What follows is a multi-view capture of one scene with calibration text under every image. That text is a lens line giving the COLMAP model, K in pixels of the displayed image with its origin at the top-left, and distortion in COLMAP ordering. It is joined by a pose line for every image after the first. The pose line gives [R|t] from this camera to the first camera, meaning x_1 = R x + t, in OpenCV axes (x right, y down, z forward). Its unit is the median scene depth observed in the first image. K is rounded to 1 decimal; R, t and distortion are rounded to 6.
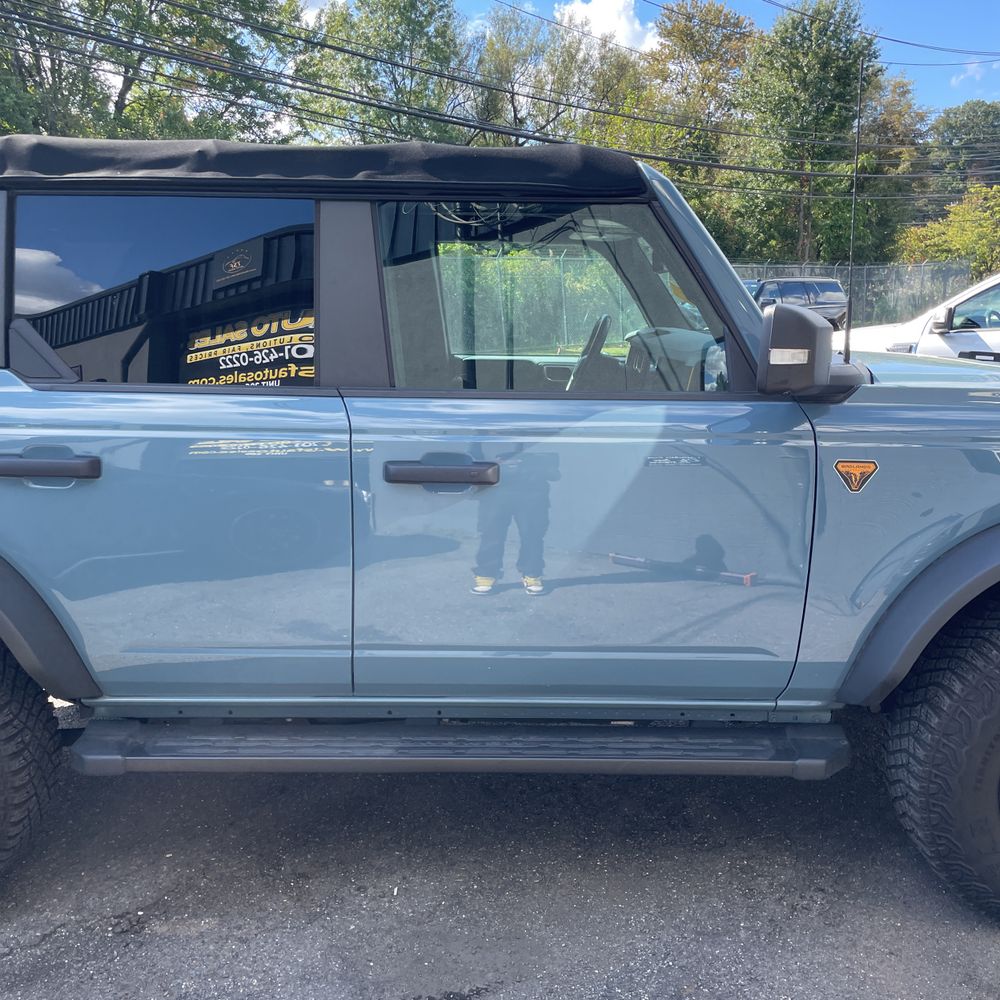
lens RADIAL K [[1021.4, 0, 517.7], [0, 1021.4, 518.7], [0, 0, 1]] dist [0.035603, 0.000000]
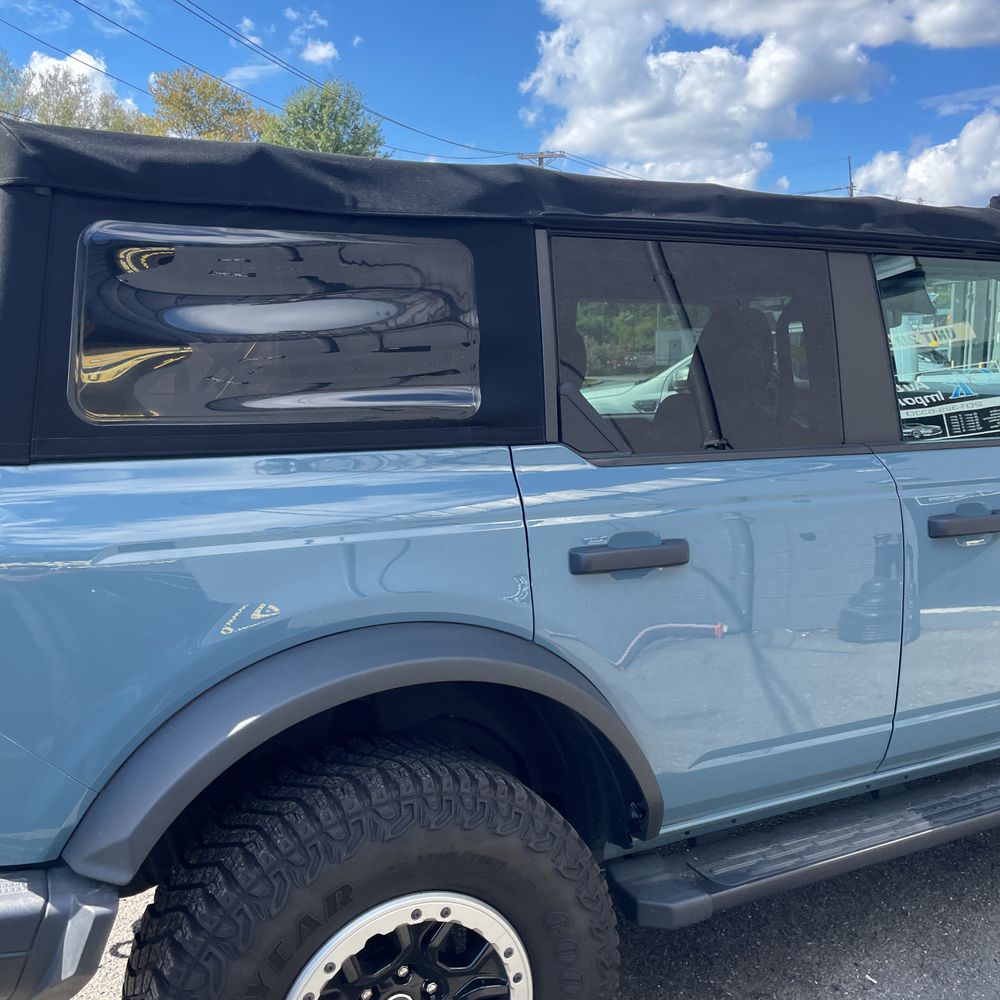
lens RADIAL K [[1021.4, 0, 505.7], [0, 1021.4, 505.0], [0, 0, 1]] dist [0.035603, 0.000000]
pose [[0.890827, -0.074904, 0.448125, -0.058965], [0.108702, 0.992809, -0.050142, -0.003984], [-0.441147, 0.093380, 0.892564, 0.019716]]
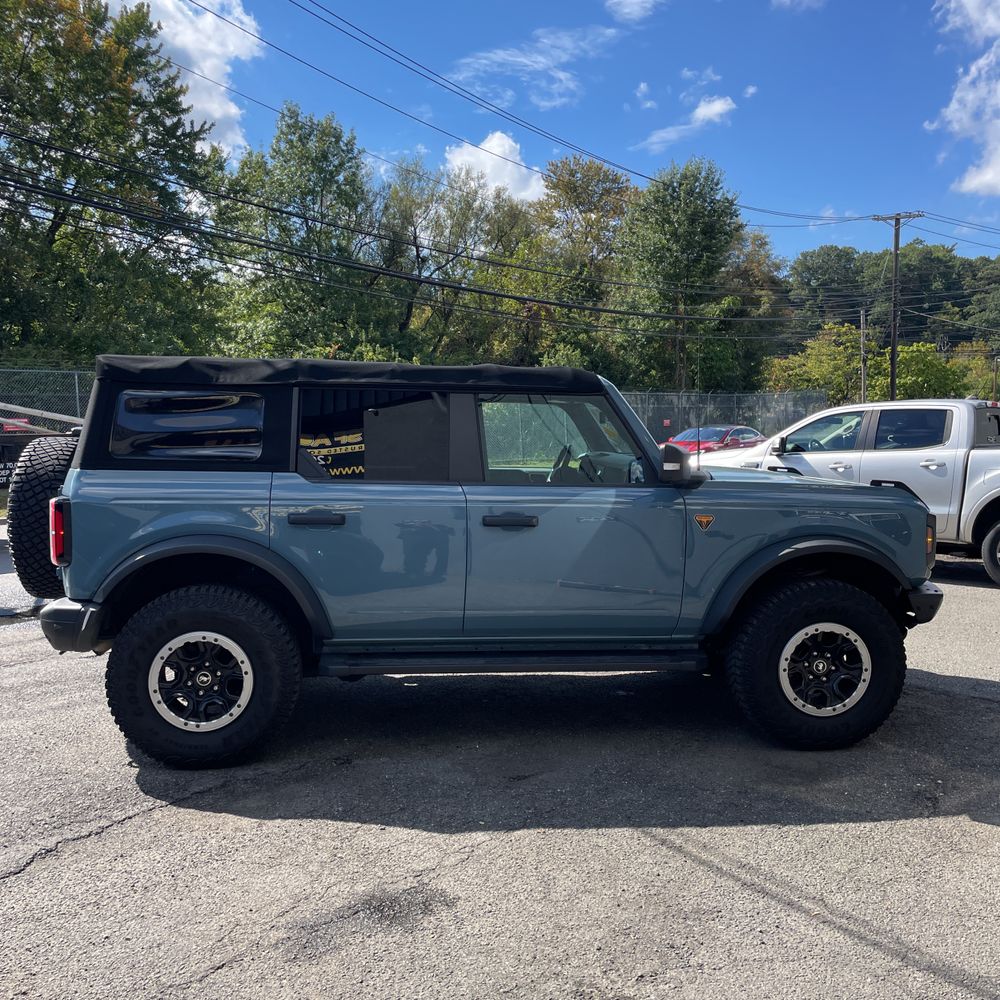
lens RADIAL K [[1021.4, 0, 517.1], [0, 1021.4, 510.9], [0, 0, 1]] dist [0.035603, 0.000000]
pose [[0.994358, -0.001694, 0.106062, -0.018019], [0.014490, 0.992669, -0.119993, 0.011702], [-0.105081, 0.120853, 0.987093, -0.067442]]
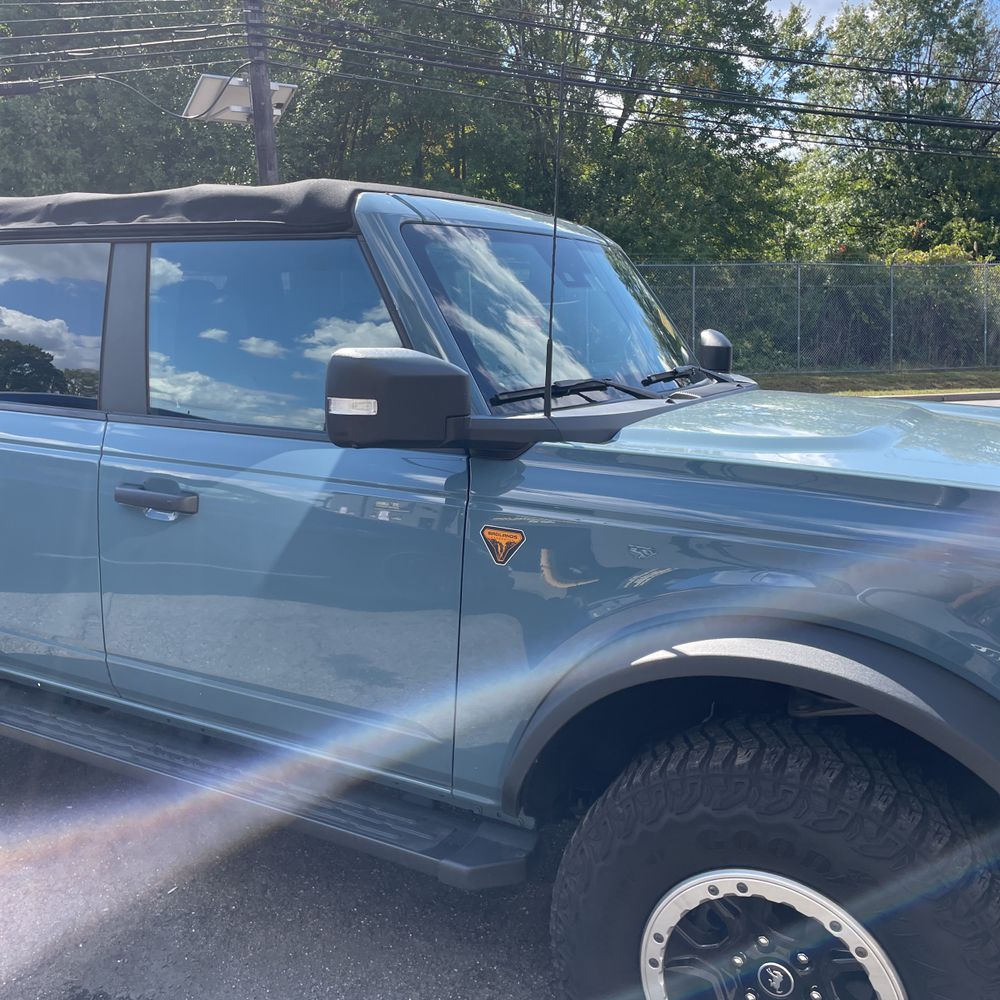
lens RADIAL K [[1021.4, 0, 498.3], [0, 1021.4, 494.4], [0, 0, 1]] dist [0.035603, 0.000000]
pose [[0.875370, 0.089026, -0.475186, 0.046816], [-0.104159, 0.994545, -0.005550, -0.005087], [0.472099, 0.054353, 0.879868, 0.015300]]
